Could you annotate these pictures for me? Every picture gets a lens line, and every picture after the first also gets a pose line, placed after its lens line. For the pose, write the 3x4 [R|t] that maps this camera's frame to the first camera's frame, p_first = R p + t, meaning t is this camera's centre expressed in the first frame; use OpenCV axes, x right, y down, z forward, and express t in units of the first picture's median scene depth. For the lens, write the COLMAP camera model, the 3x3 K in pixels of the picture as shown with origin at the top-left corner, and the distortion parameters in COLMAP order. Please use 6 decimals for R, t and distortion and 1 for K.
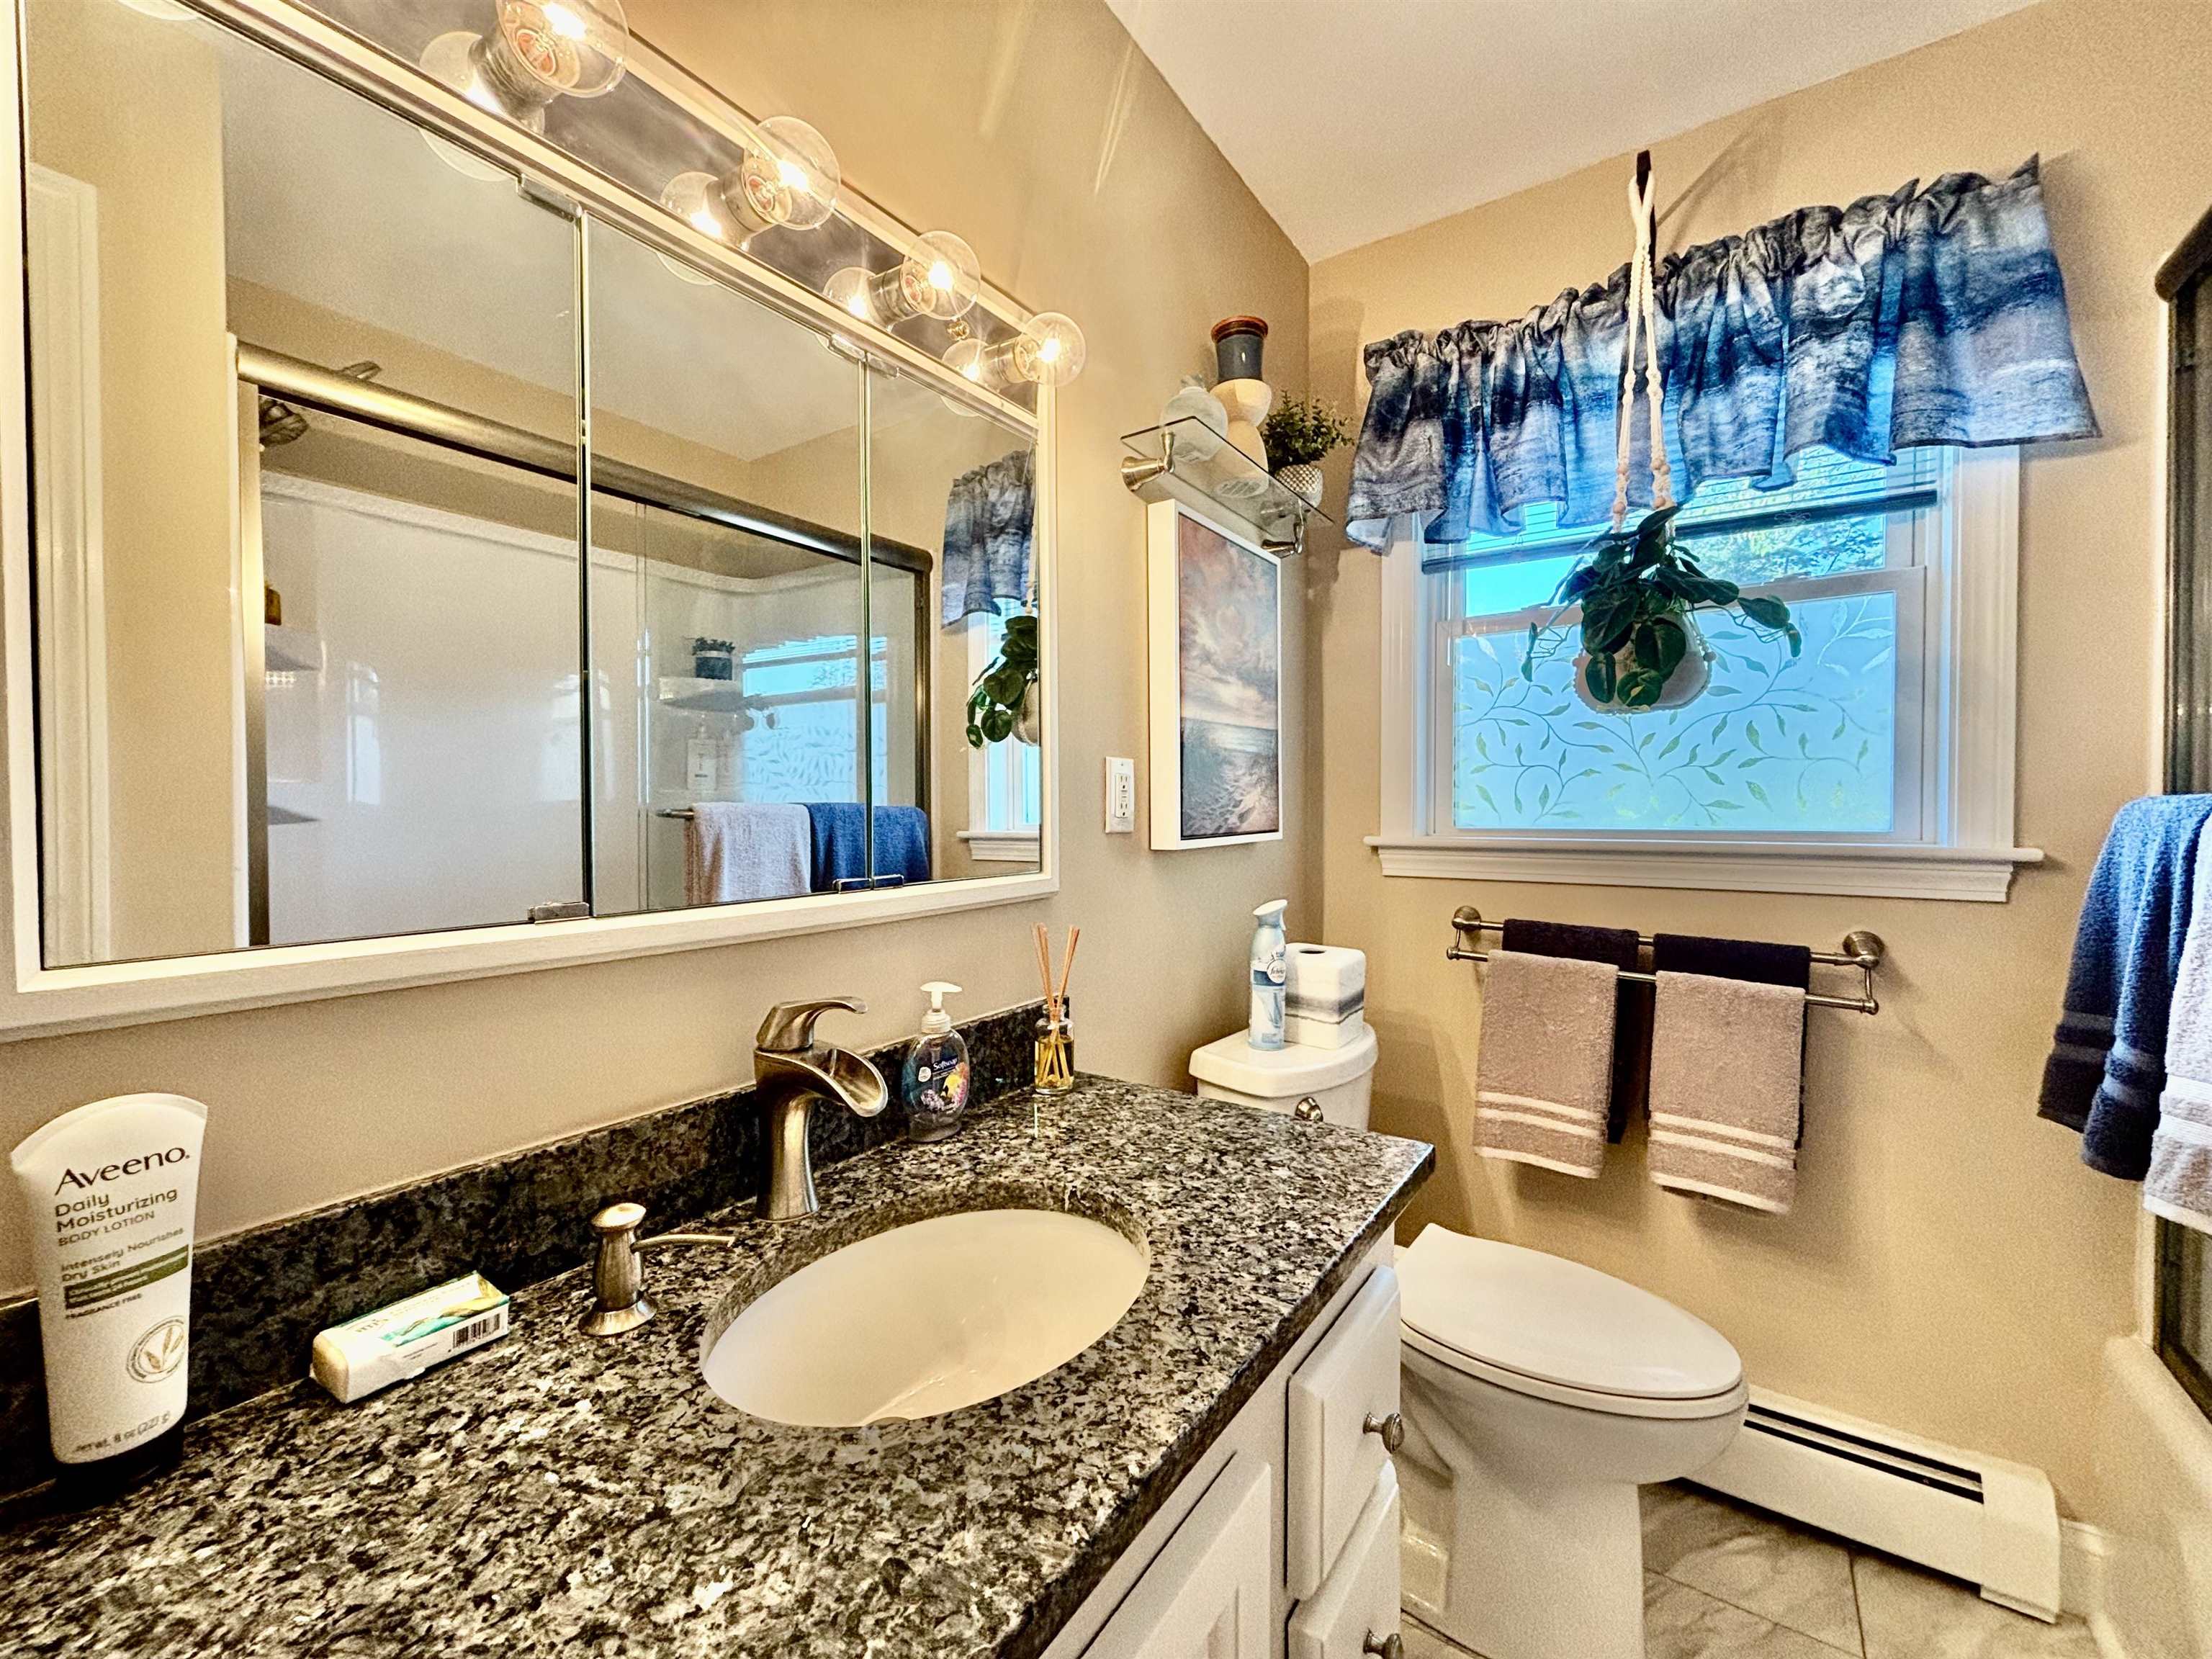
lens RADIAL K [[898.9, 0, 1101.4], [0, 898.9, 820.4], [0, 0, 1]] dist [-0.000411, 0.000303]
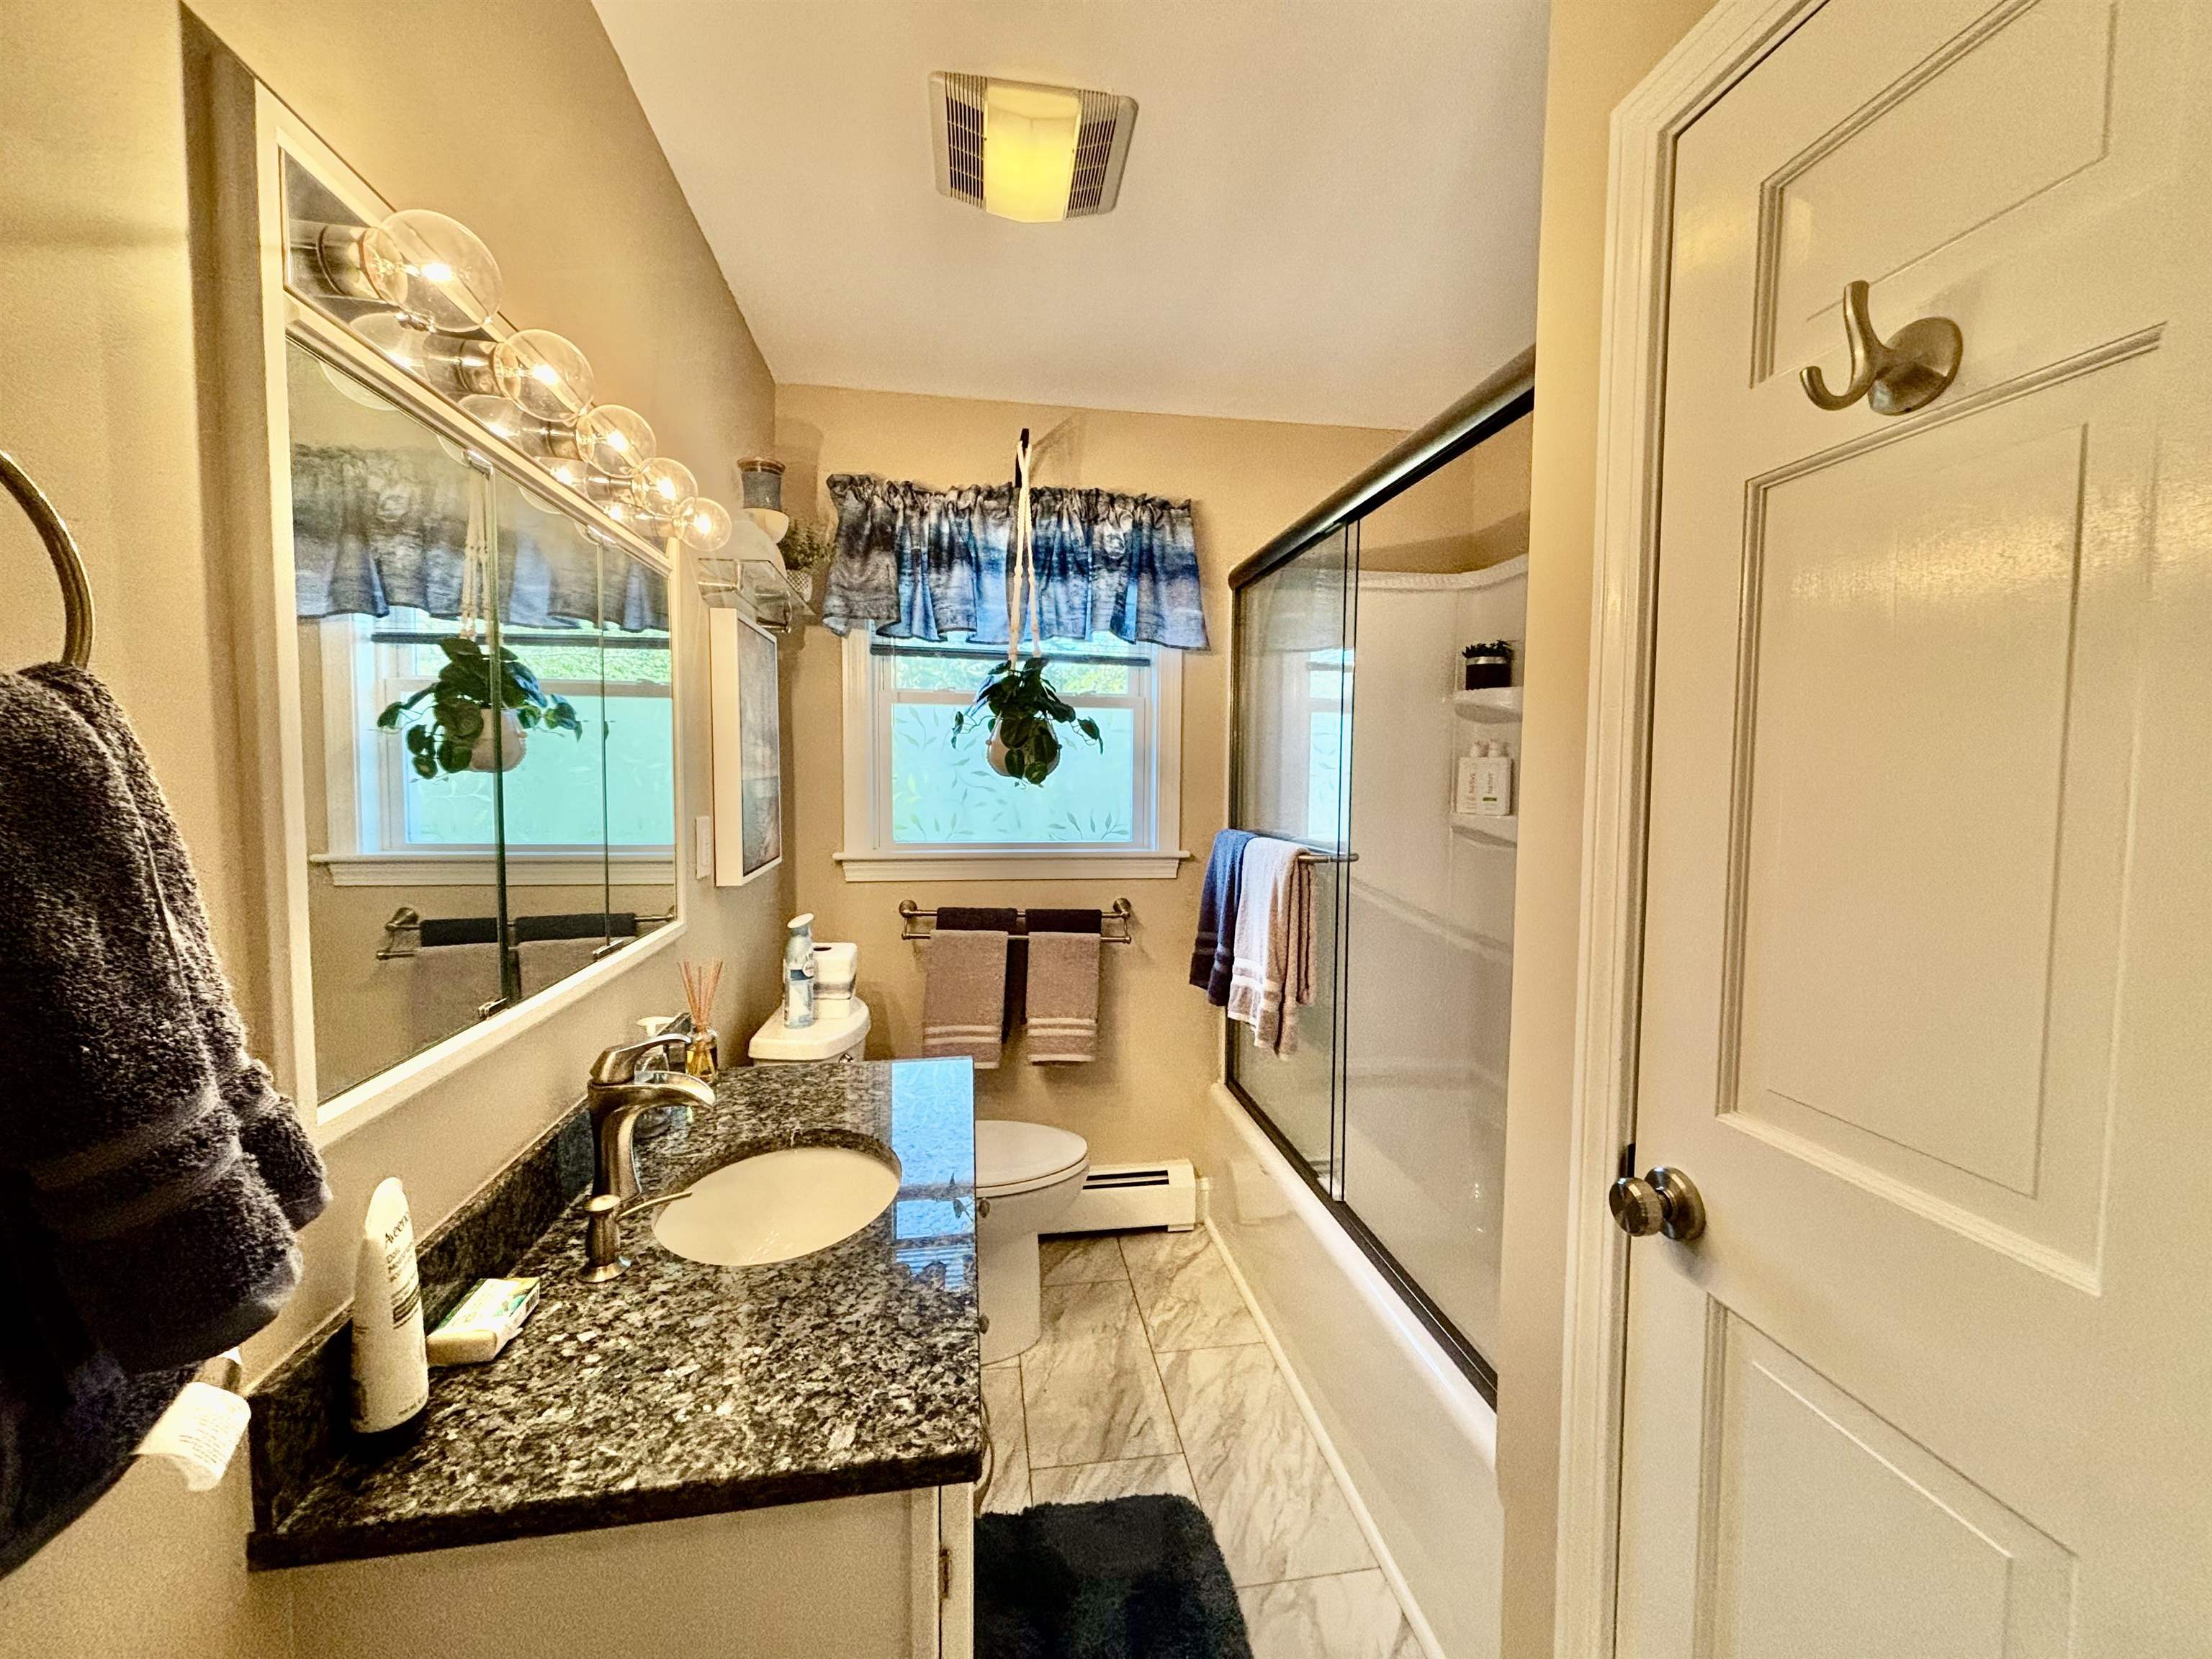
lens RADIAL K [[883.5, 0, 1133.9], [0, 883.5, 823.6], [0, 0, 1]] dist [0.029186, -0.025369]
pose [[0.702592, -0.030464, 0.710941, -0.402735], [-0.001189, 0.999032, 0.043984, -0.106501], [-0.711592, -0.031748, 0.701875, -0.268479]]
